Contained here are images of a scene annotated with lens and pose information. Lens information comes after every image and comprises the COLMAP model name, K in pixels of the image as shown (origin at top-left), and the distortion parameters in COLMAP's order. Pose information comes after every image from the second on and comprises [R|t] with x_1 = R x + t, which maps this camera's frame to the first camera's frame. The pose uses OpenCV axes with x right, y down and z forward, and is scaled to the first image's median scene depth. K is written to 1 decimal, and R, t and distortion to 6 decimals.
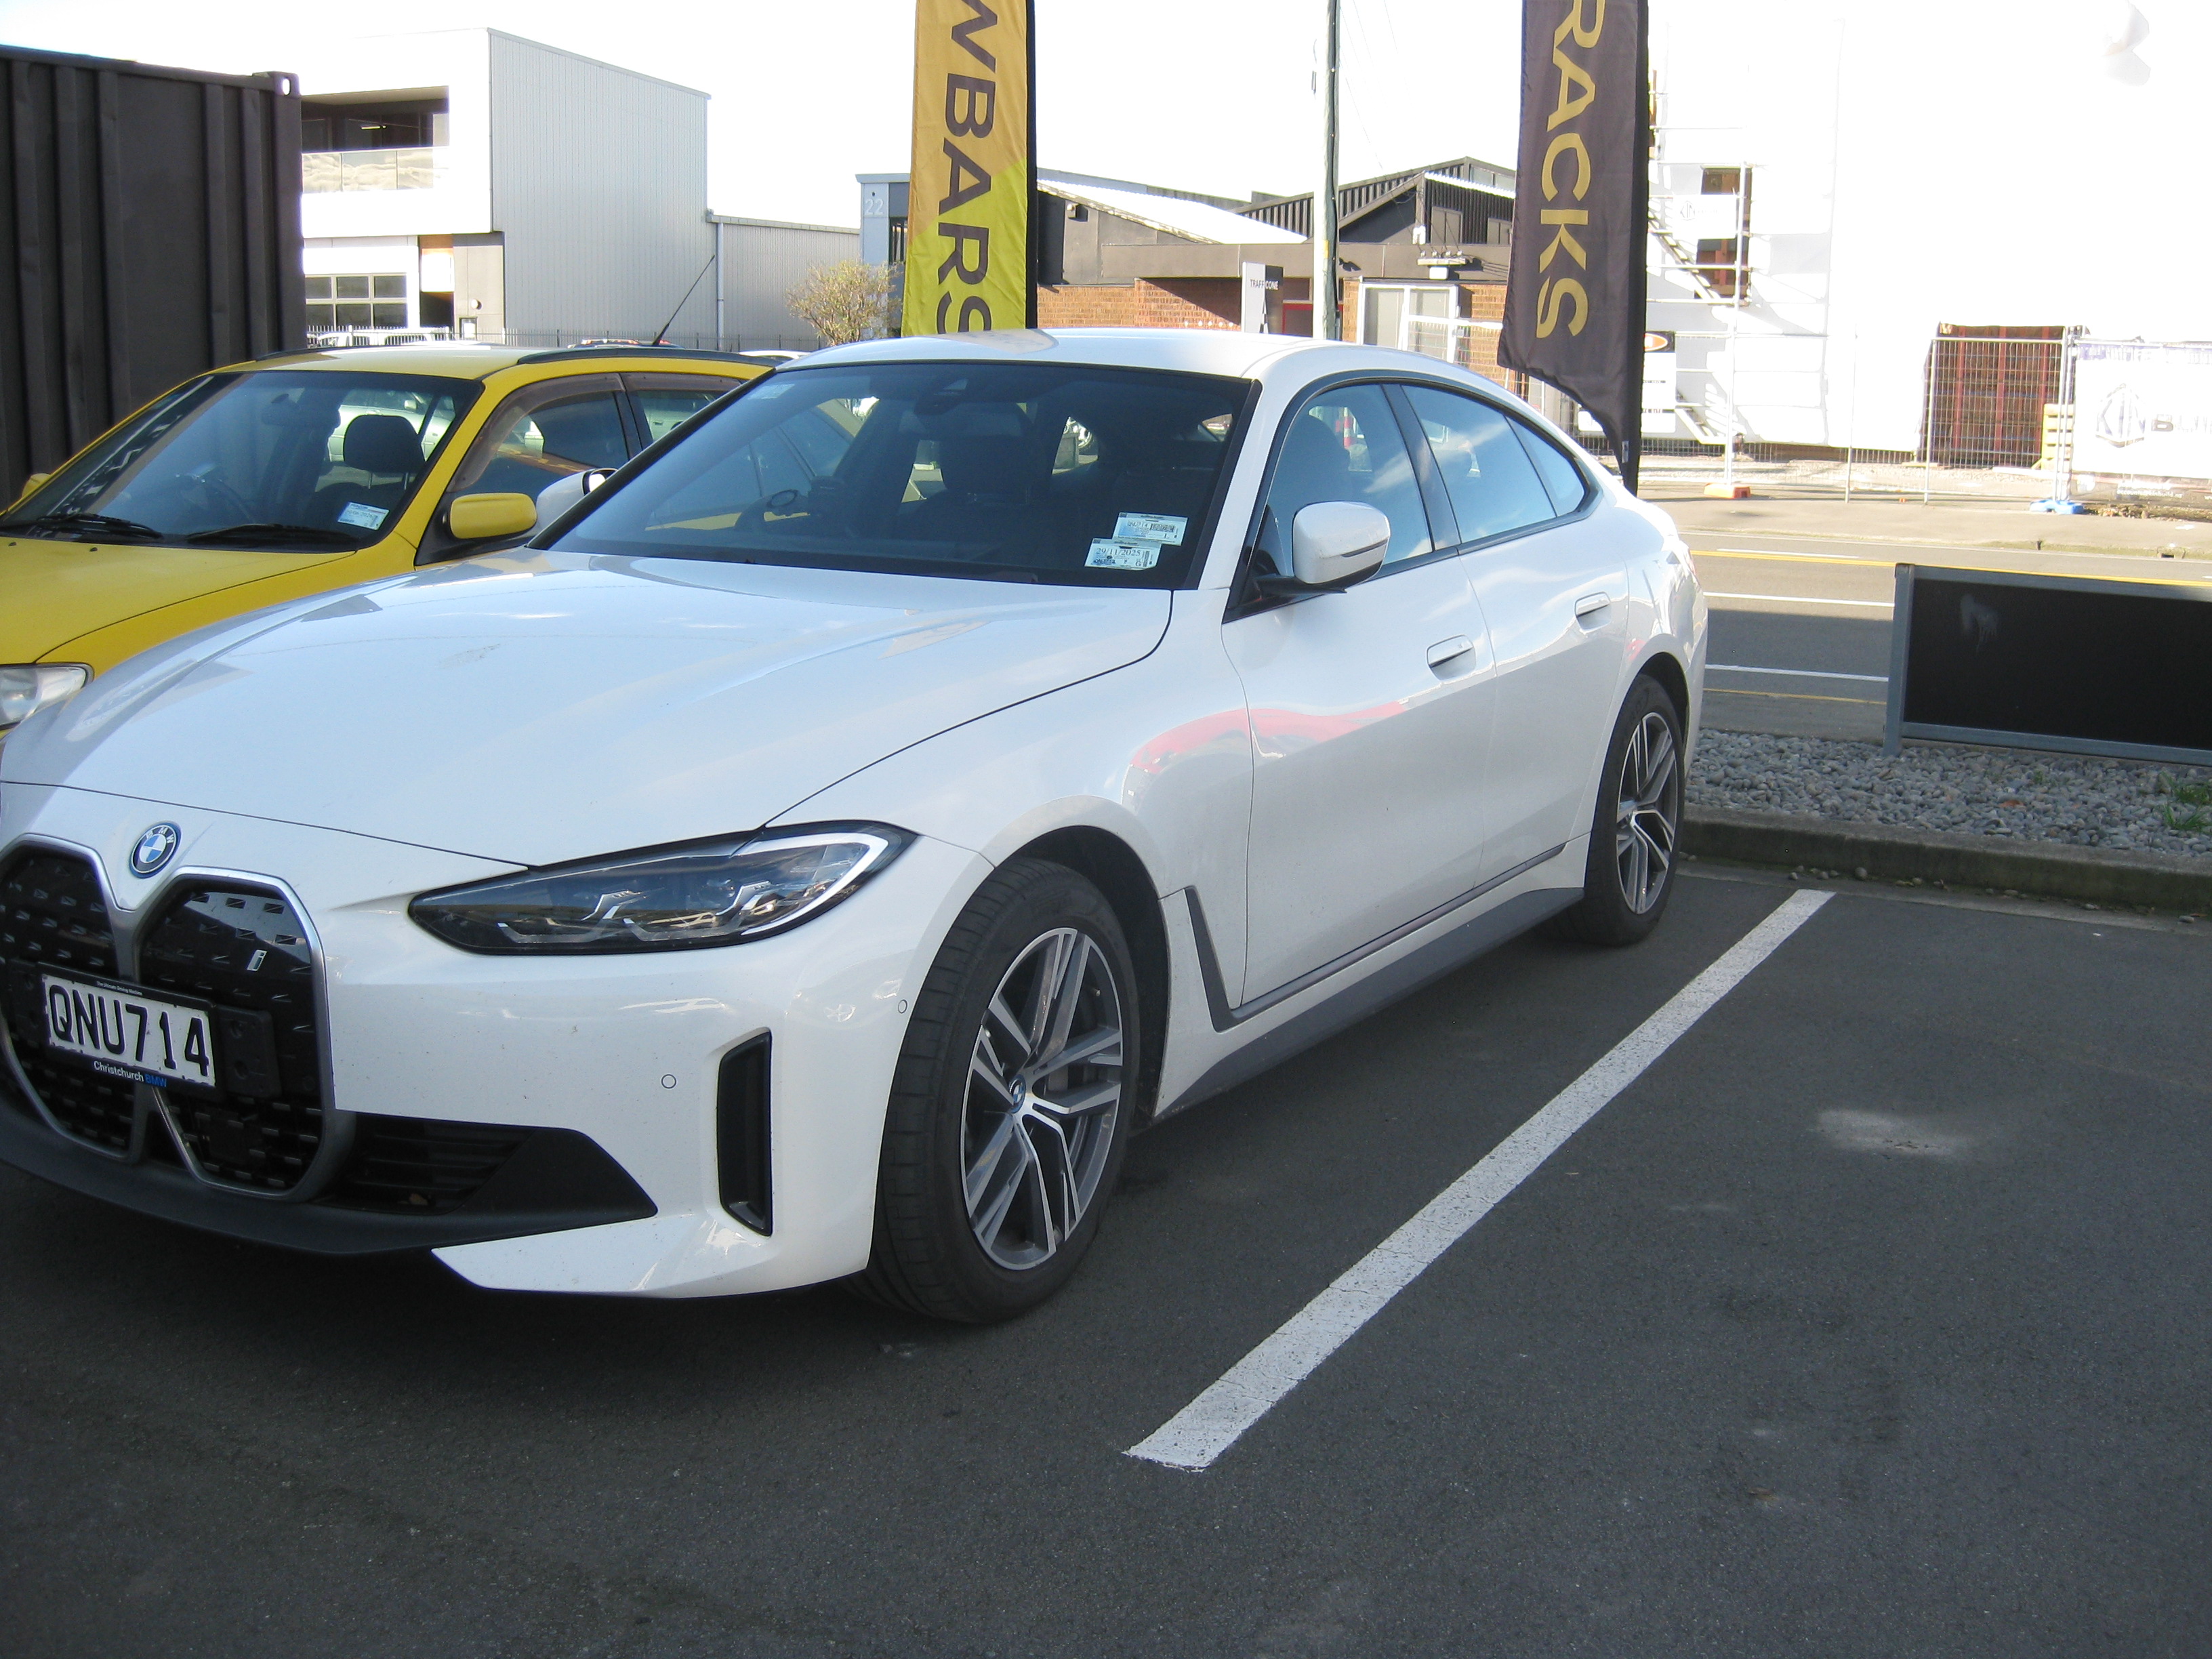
lens RADIAL K [[2425.8, 0, 1125.6], [0, 2425.8, 830.5], [0, 0, 1]] dist [-0.122191, 0.000000]
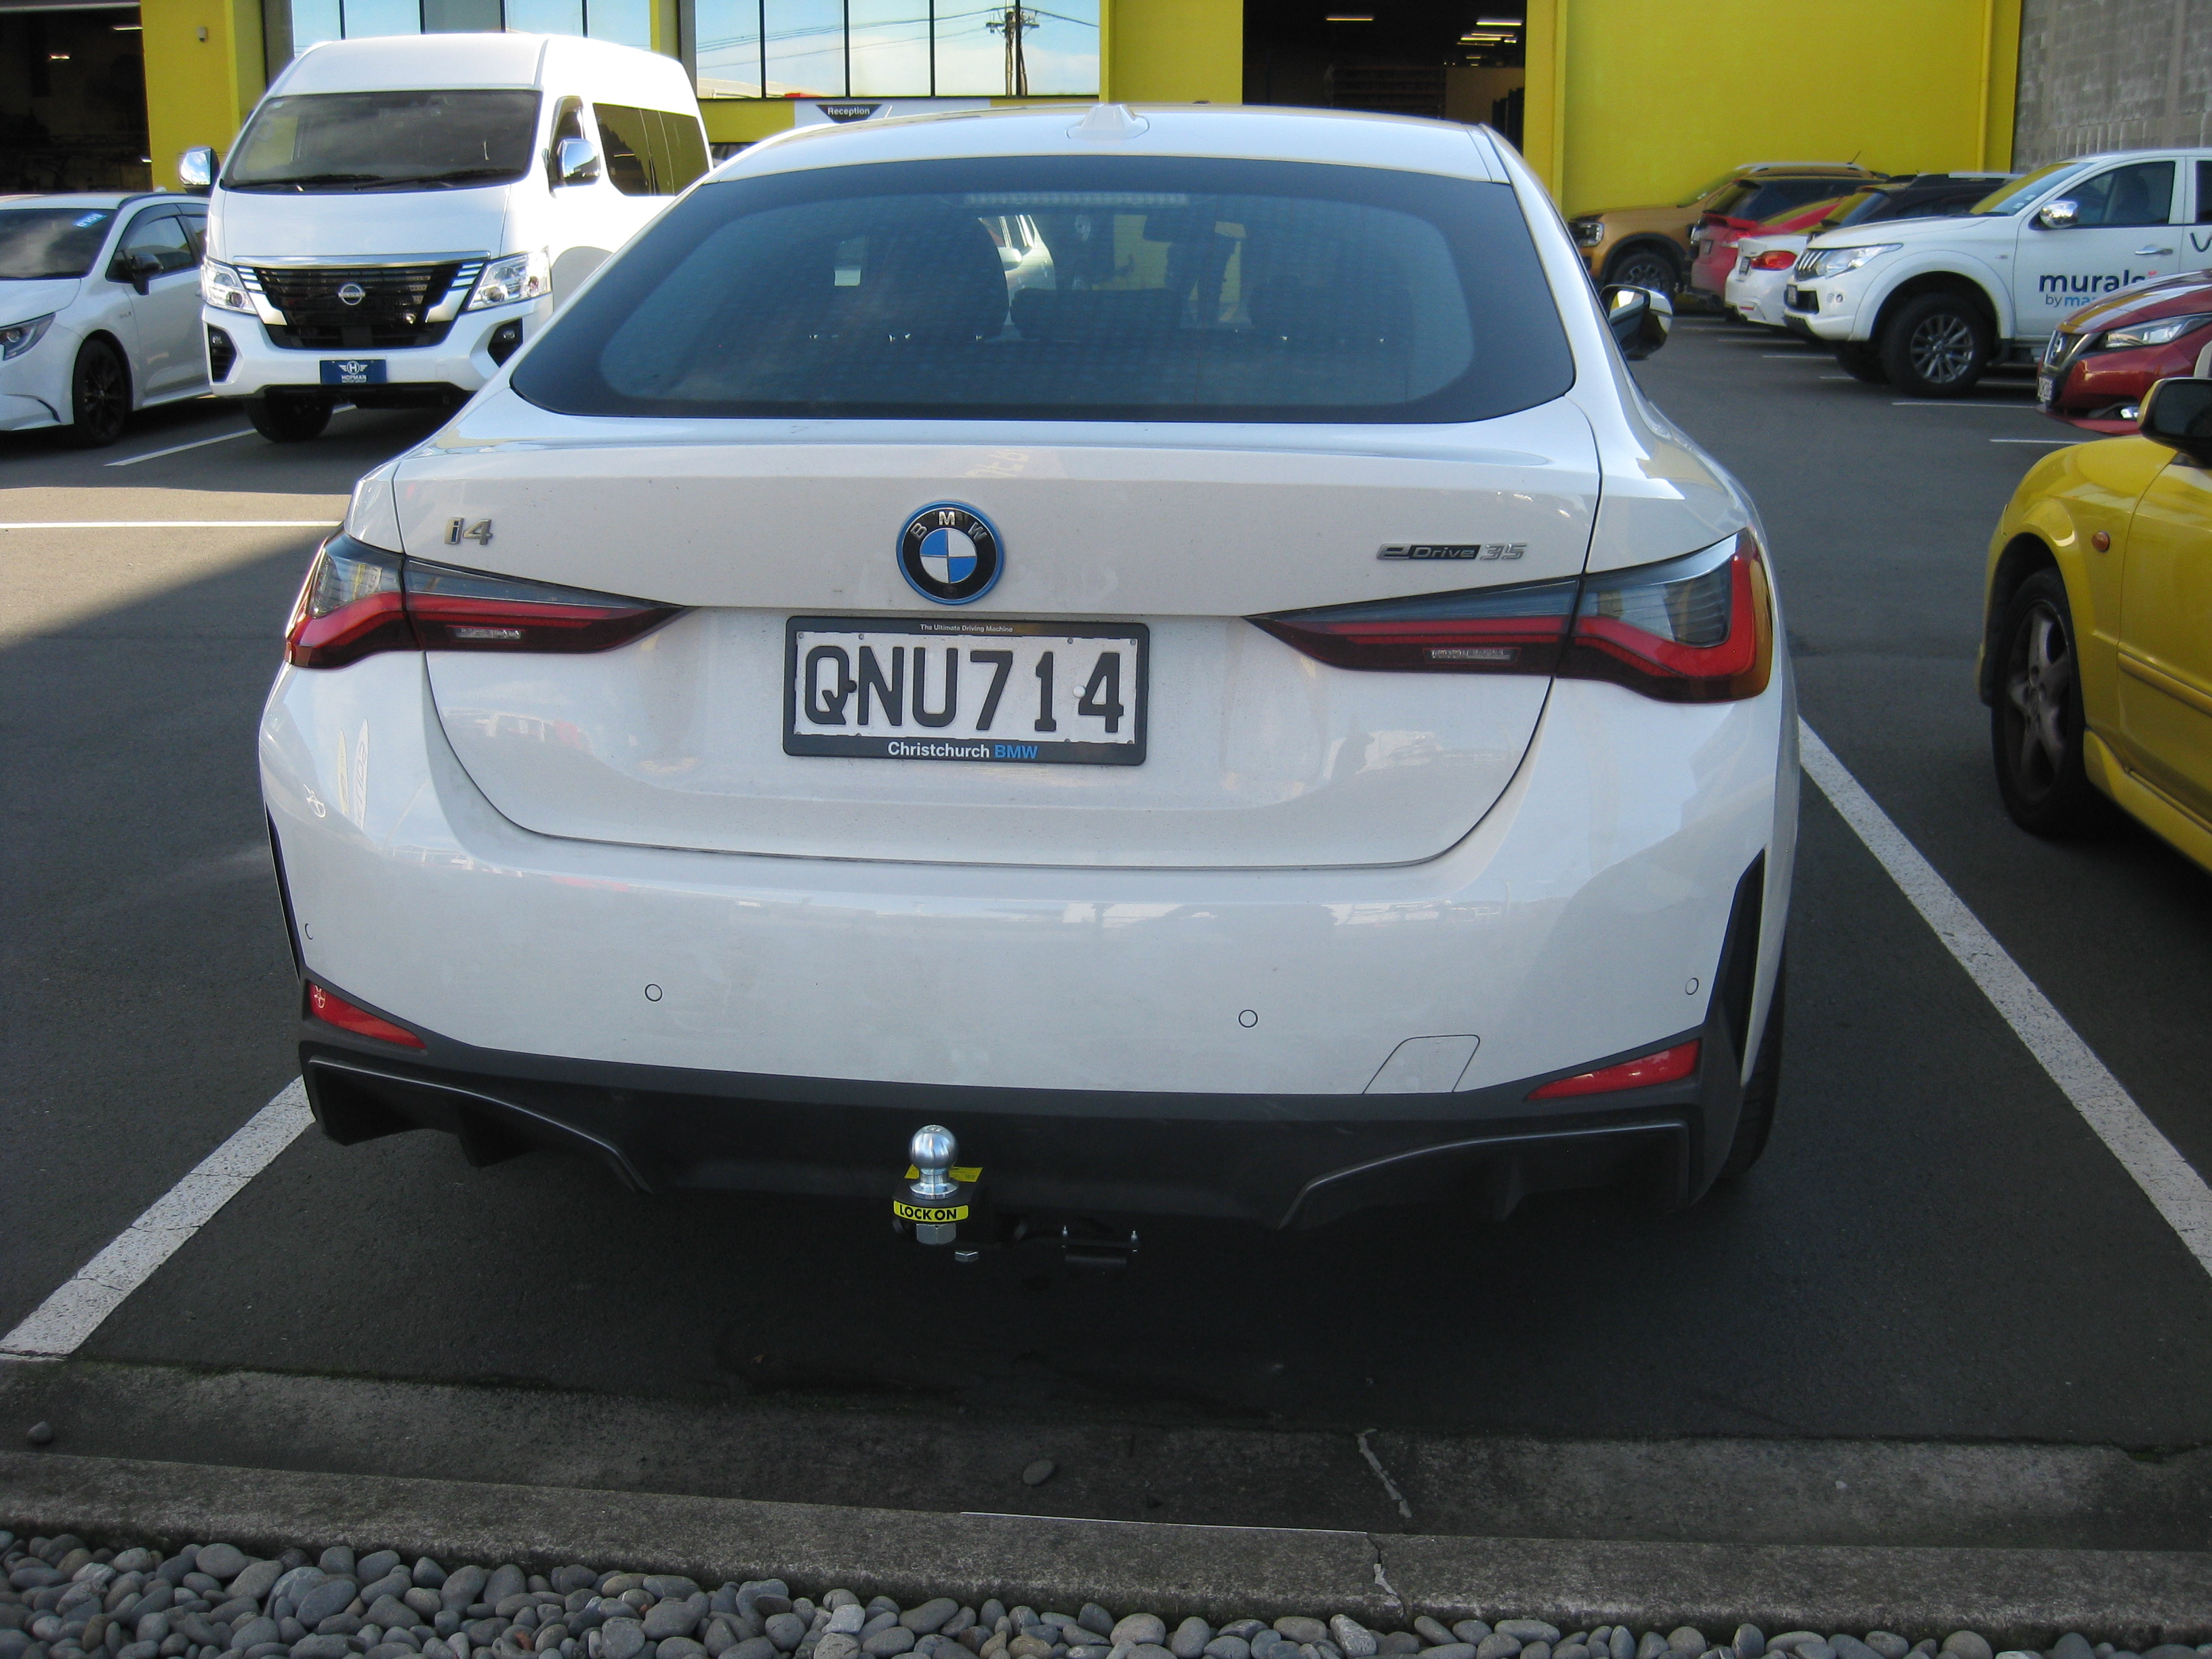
lens RADIAL K [[2425.8, 0, 1100.2], [0, 2425.8, 828.7], [0, 0, 1]] dist [-0.122191, 0.000000]
pose [[0.933273, 0.013360, 0.358920, -0.649244], [0.061177, 0.978792, -0.195508, 0.274212], [-0.353920, 0.204419, 0.912663, 0.316118]]
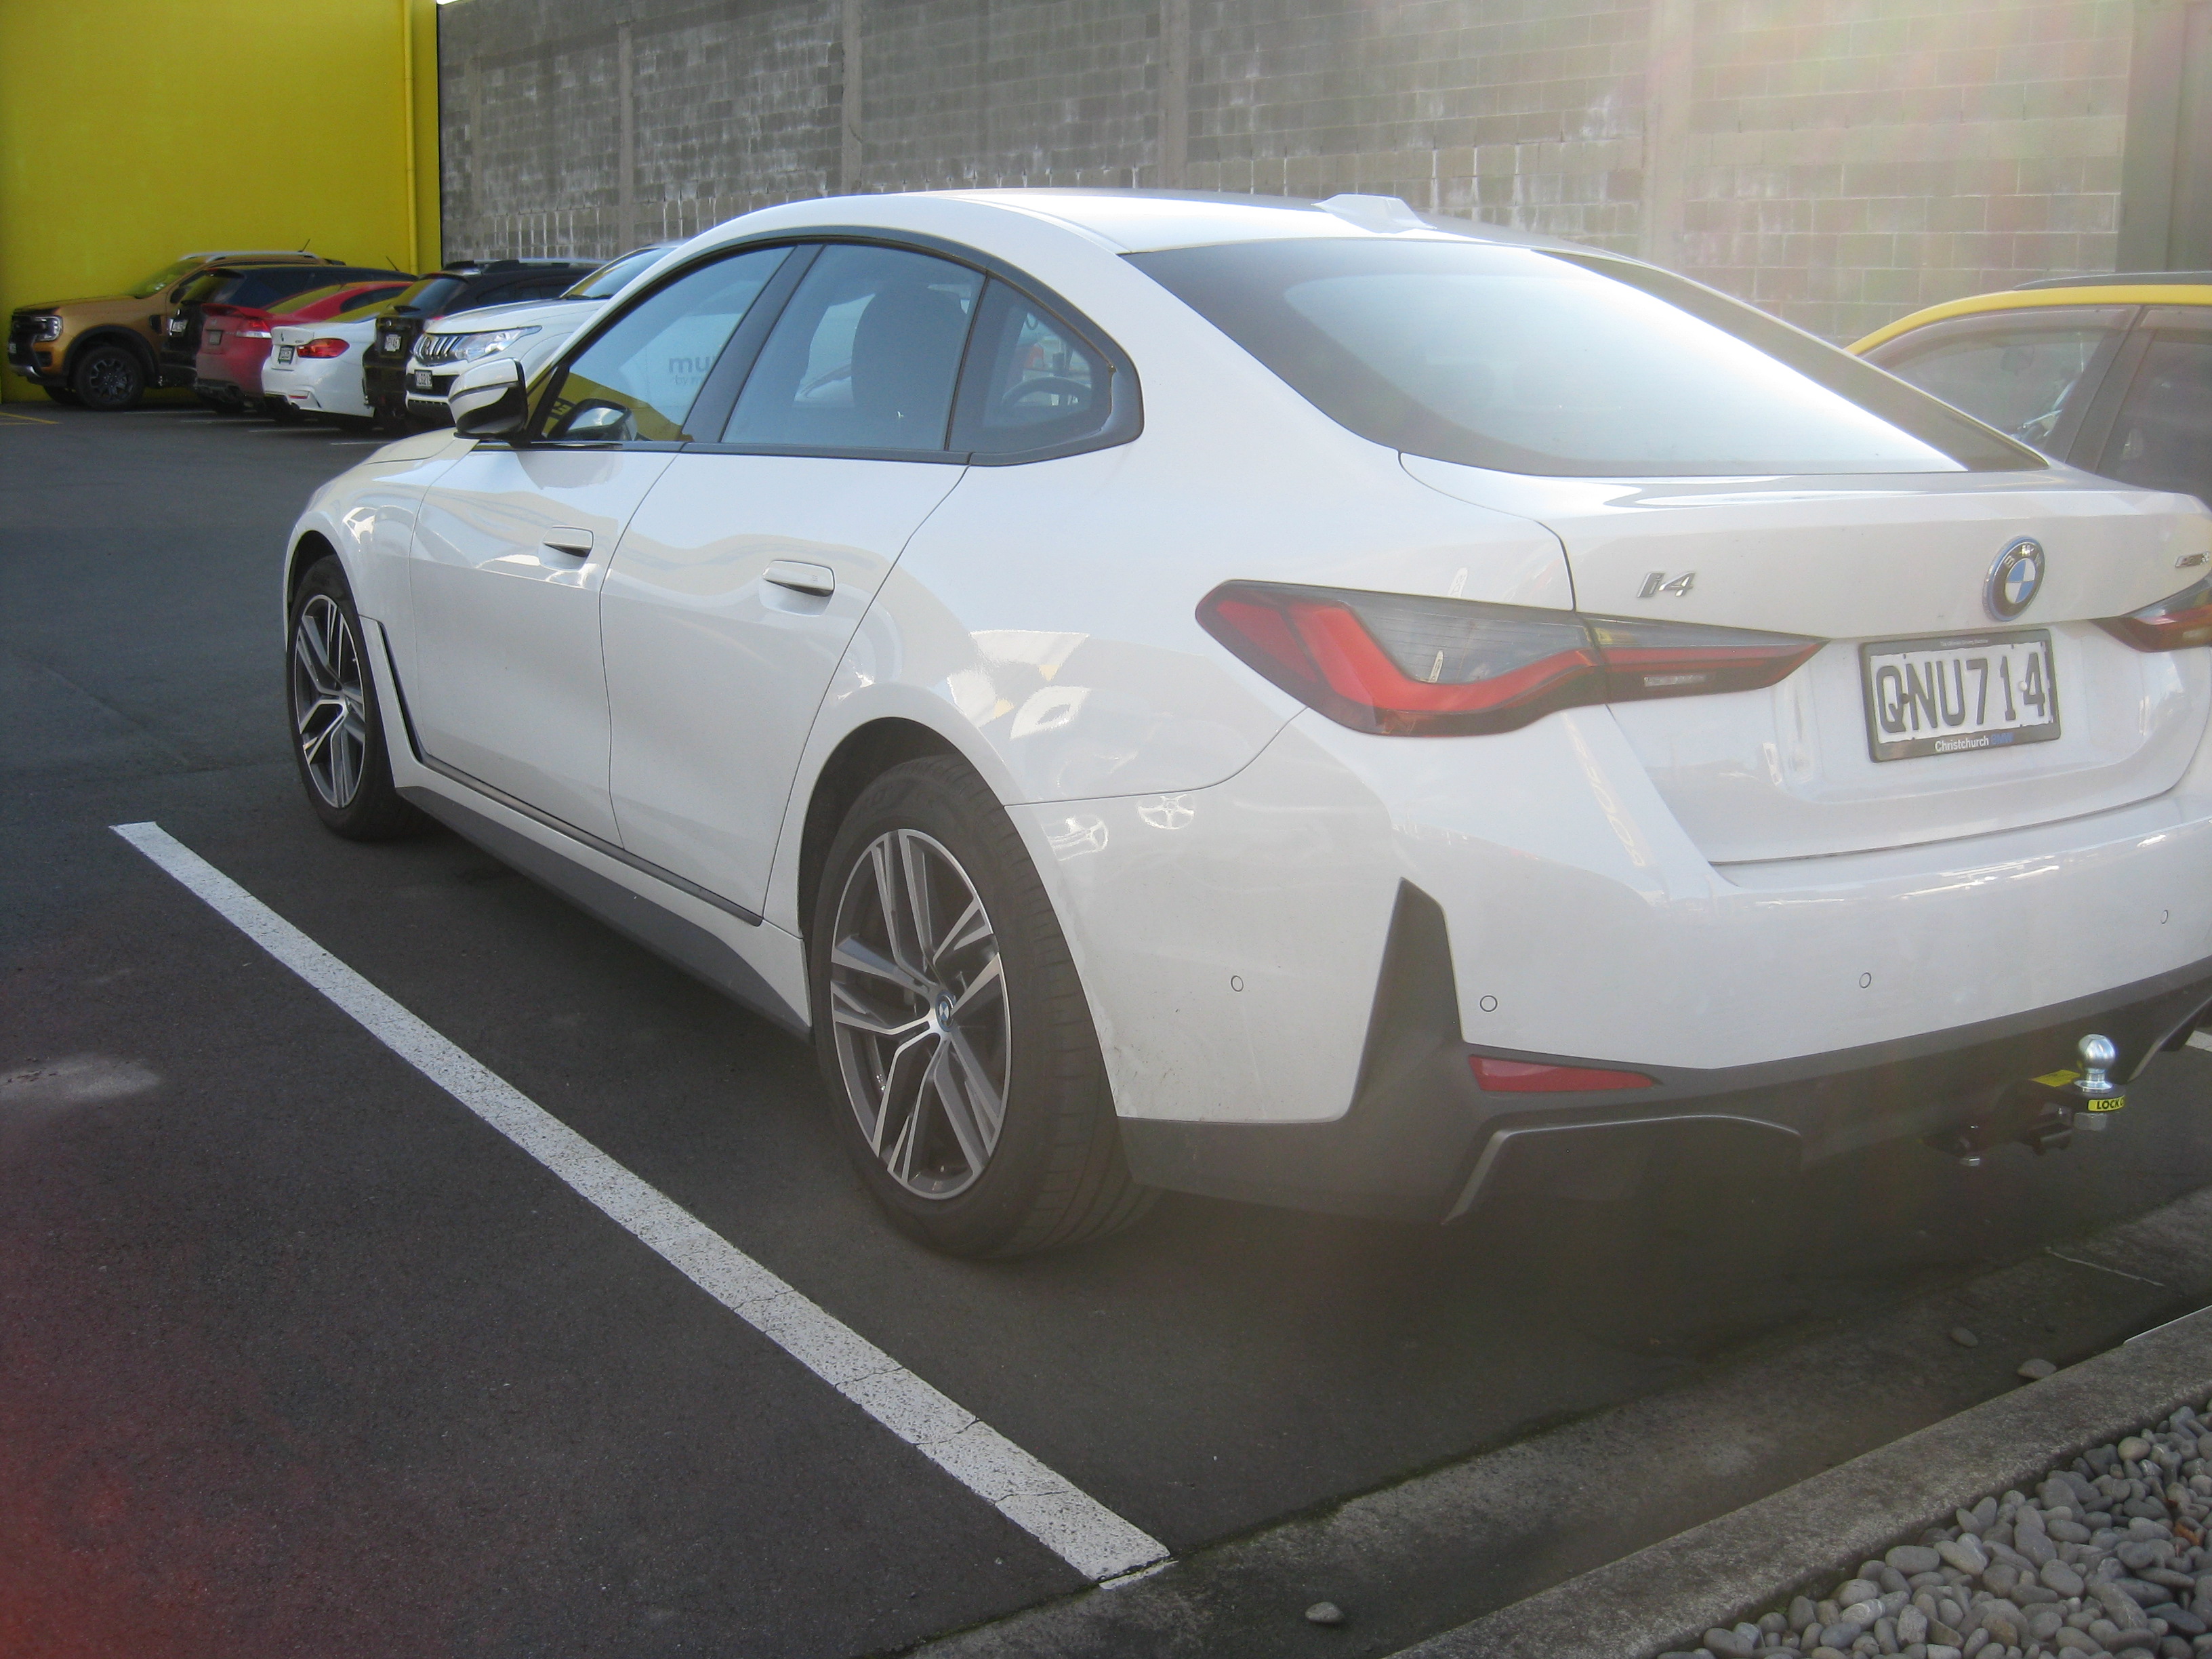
lens RADIAL K [[2425.8, 0, 1094.5], [0, 2425.8, 830.5], [0, 0, 1]] dist [-0.122191, 0.000000]
pose [[0.484486, -0.071892, 0.871840, -1.359309], [0.311286, 0.945555, -0.095012, 0.116471], [-0.817542, 0.317424, 0.480487, 0.855405]]
